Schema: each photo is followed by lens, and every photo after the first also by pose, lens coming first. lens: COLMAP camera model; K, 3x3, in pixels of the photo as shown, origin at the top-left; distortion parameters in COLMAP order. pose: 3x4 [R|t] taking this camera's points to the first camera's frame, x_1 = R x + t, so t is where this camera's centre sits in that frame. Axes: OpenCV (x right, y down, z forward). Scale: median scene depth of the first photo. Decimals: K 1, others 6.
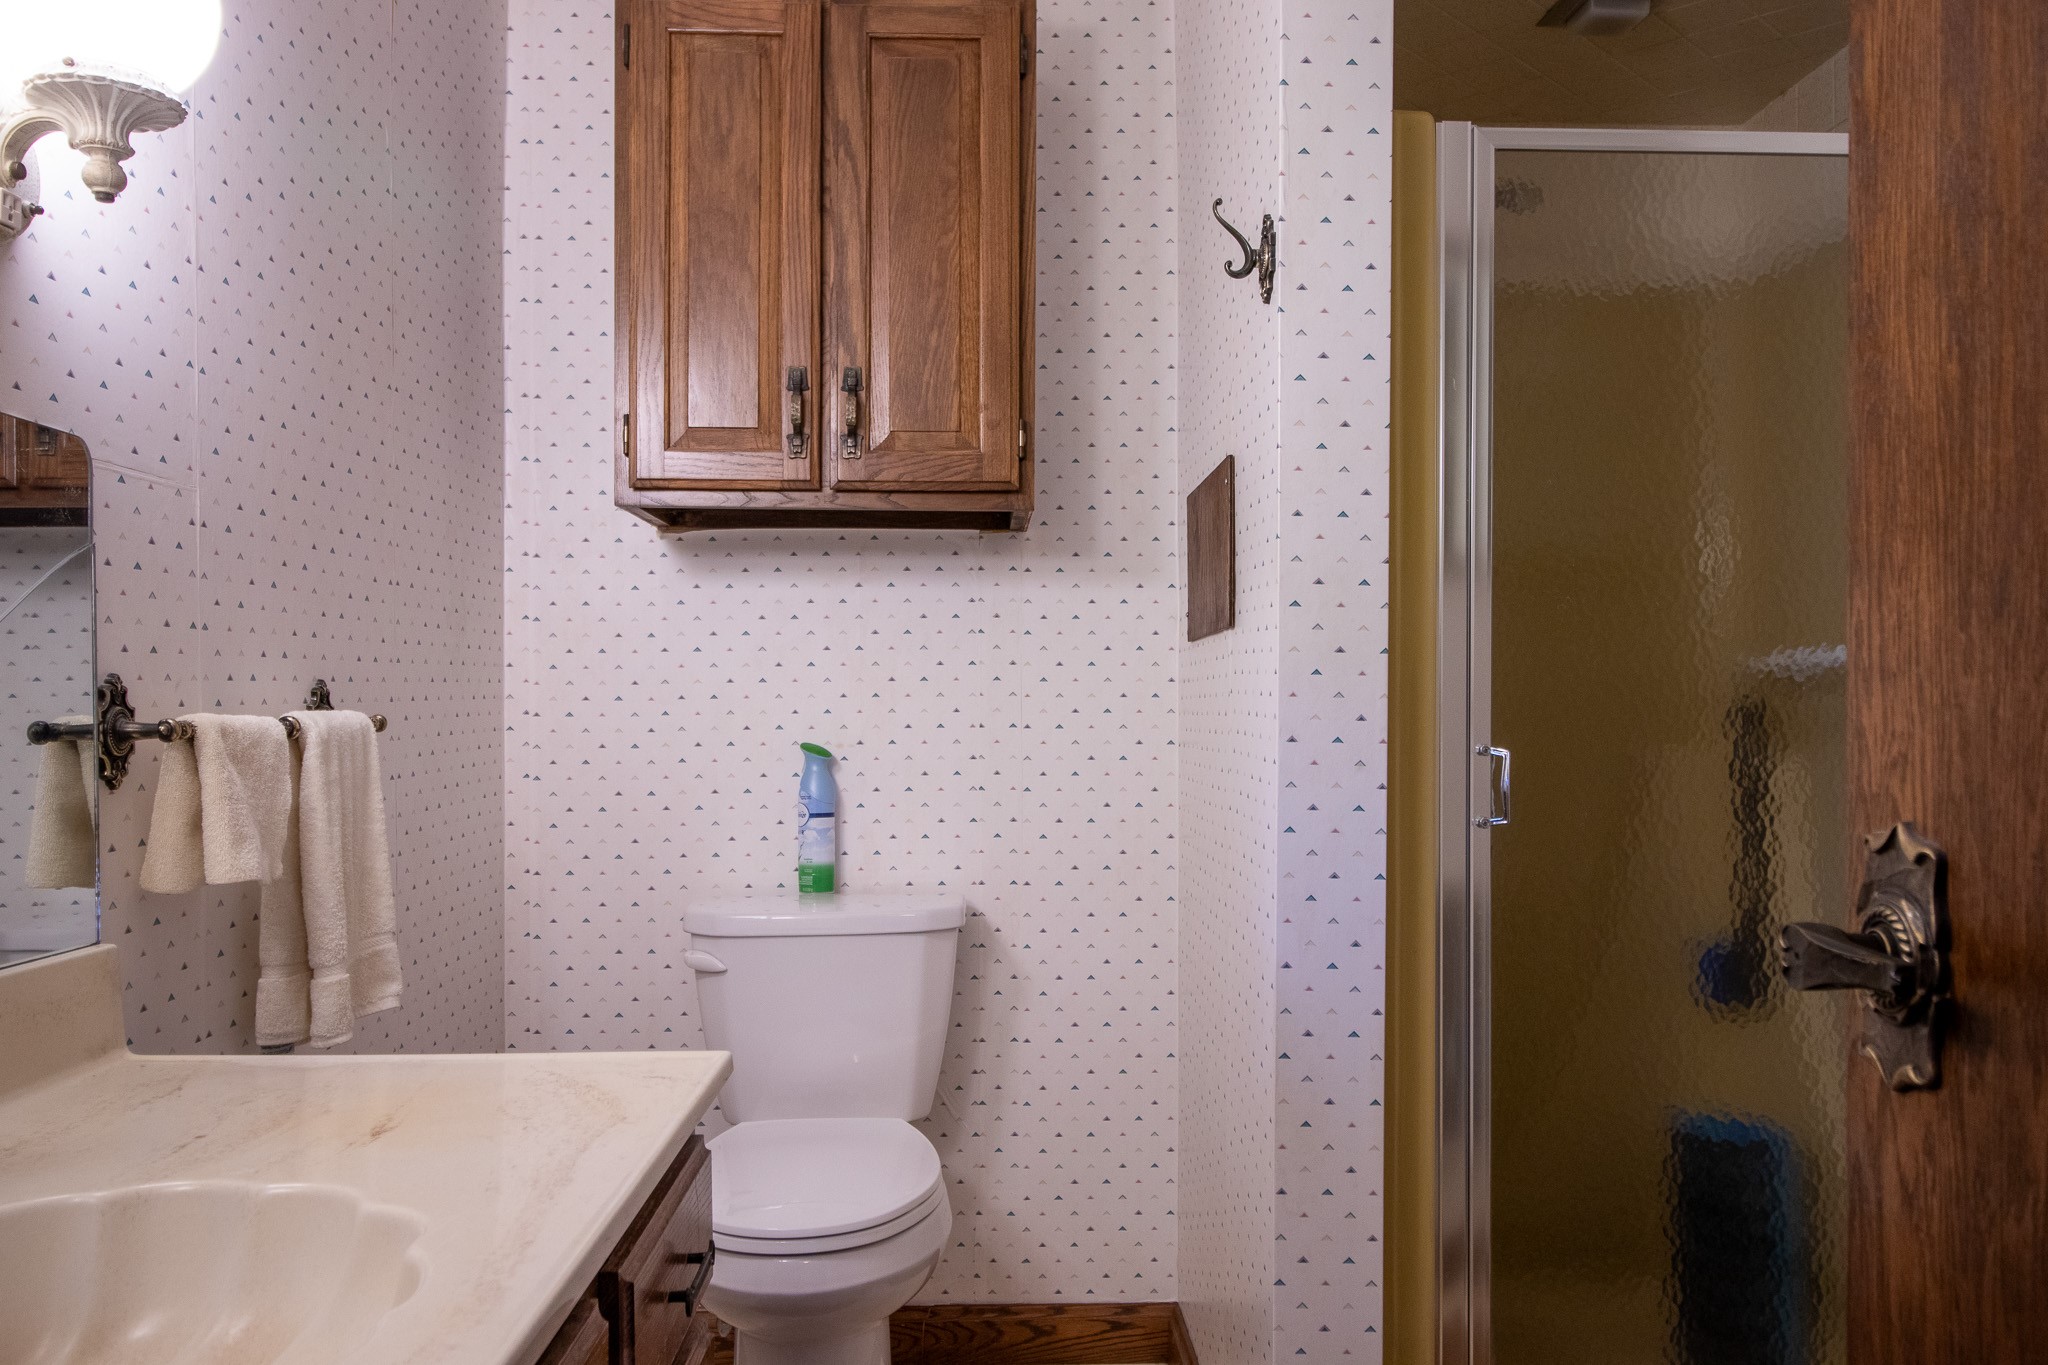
lens RADIAL K [[1625.3, 0, 1030.7], [0, 1625.3, 692.3], [0, 0, 1]] dist [0.028386, -0.016356]
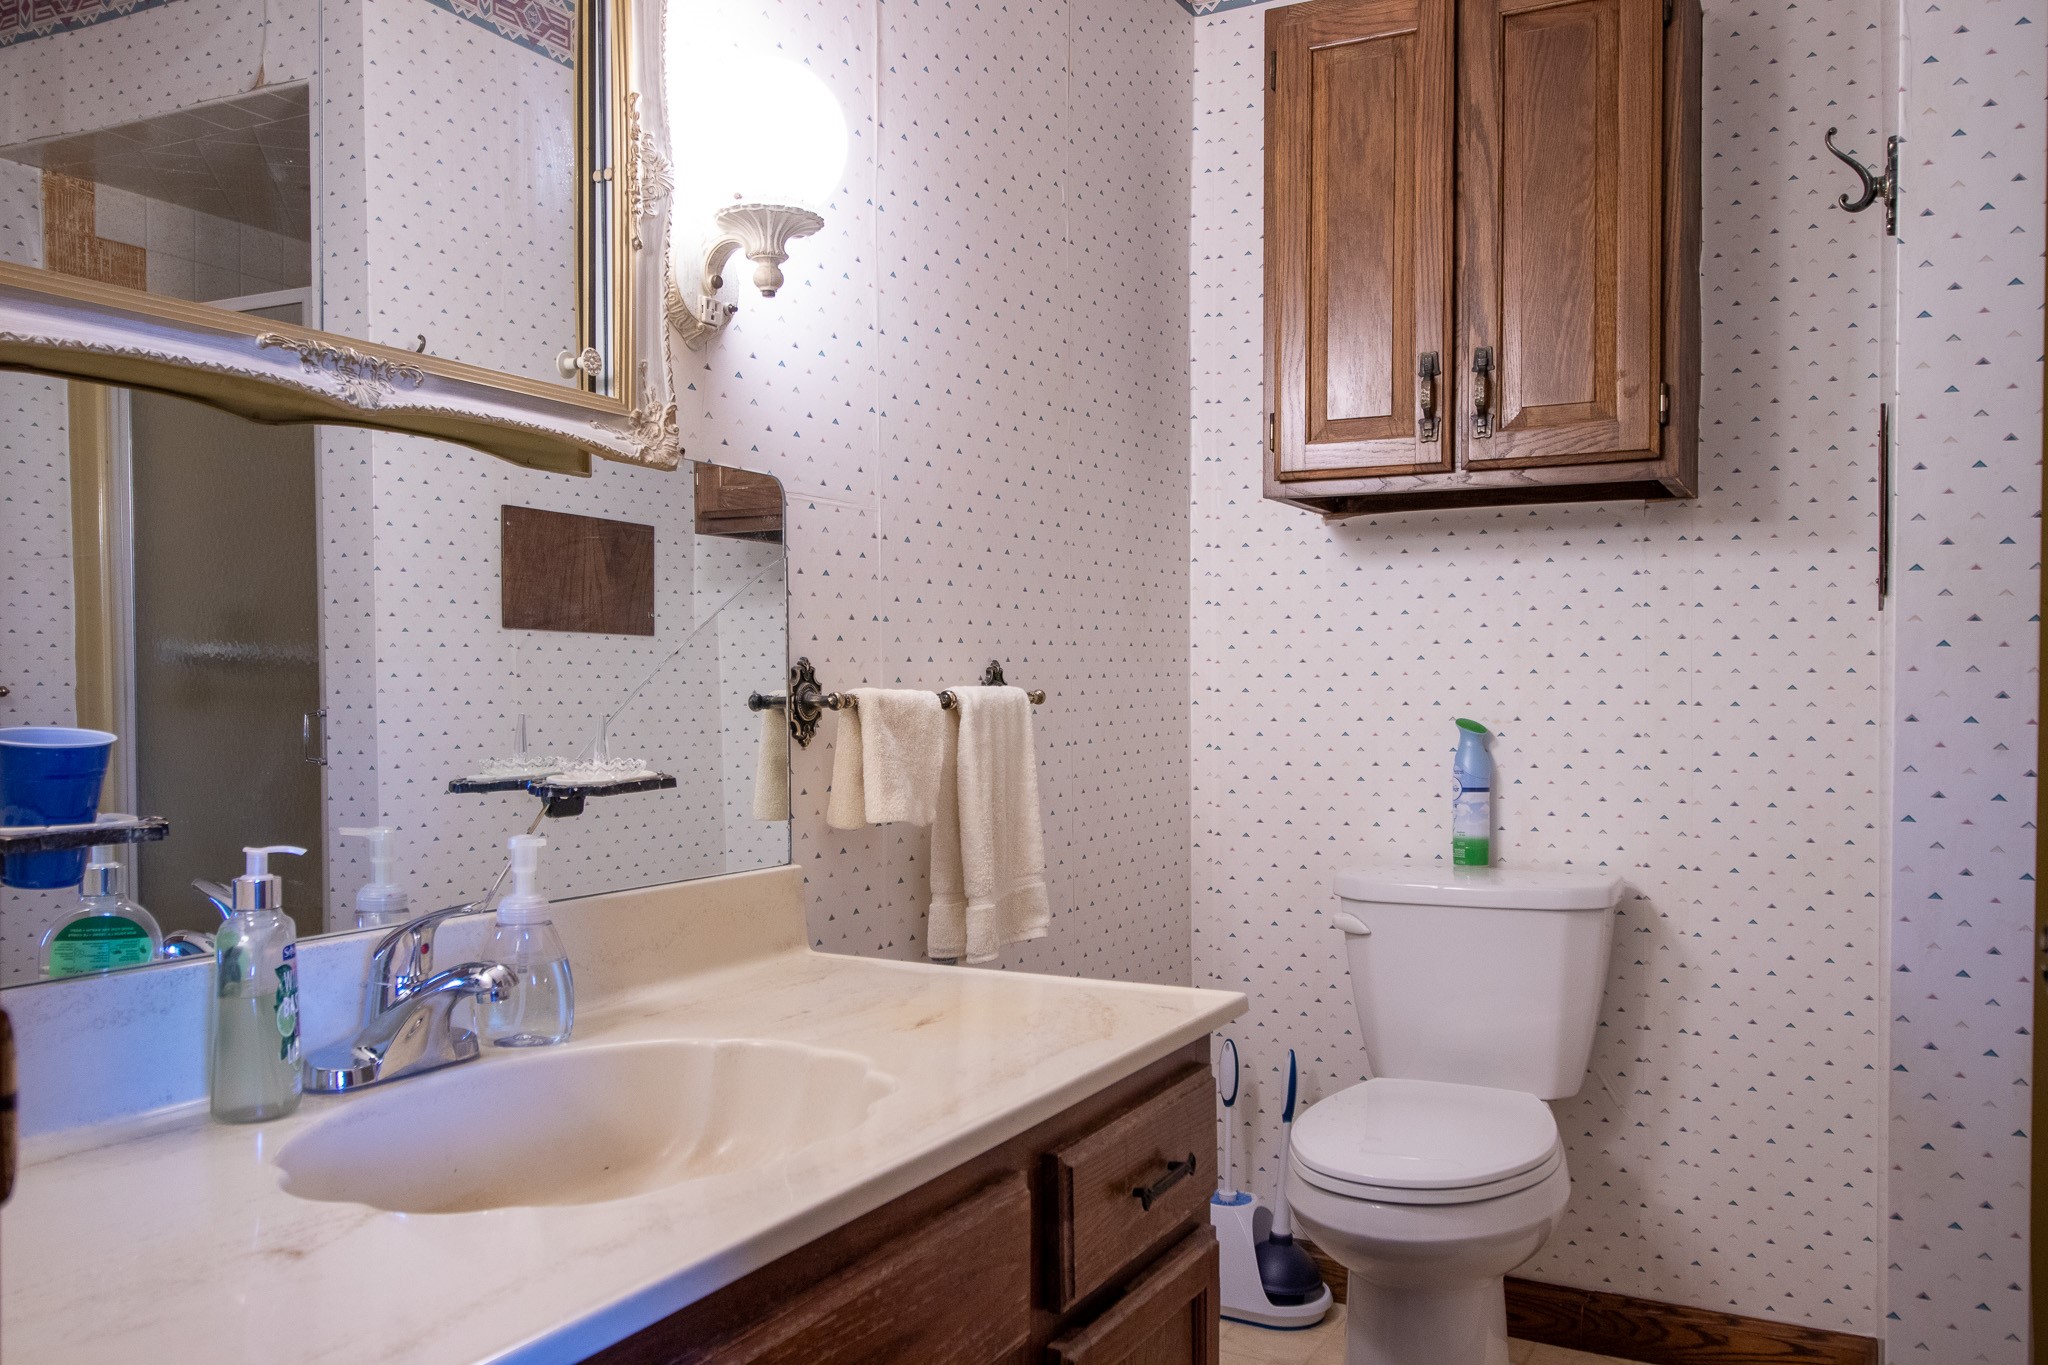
lens RADIAL K [[1625.3, 0, 1060.9], [0, 1625.3, 689.5], [0, 0, 1]] dist [0.028386, -0.016356]
pose [[0.873771, 0.001354, -0.486335, 0.154325], [0.004461, 0.999932, 0.010799, 0.000828], [0.486316, -0.011605, 0.873706, -0.015863]]
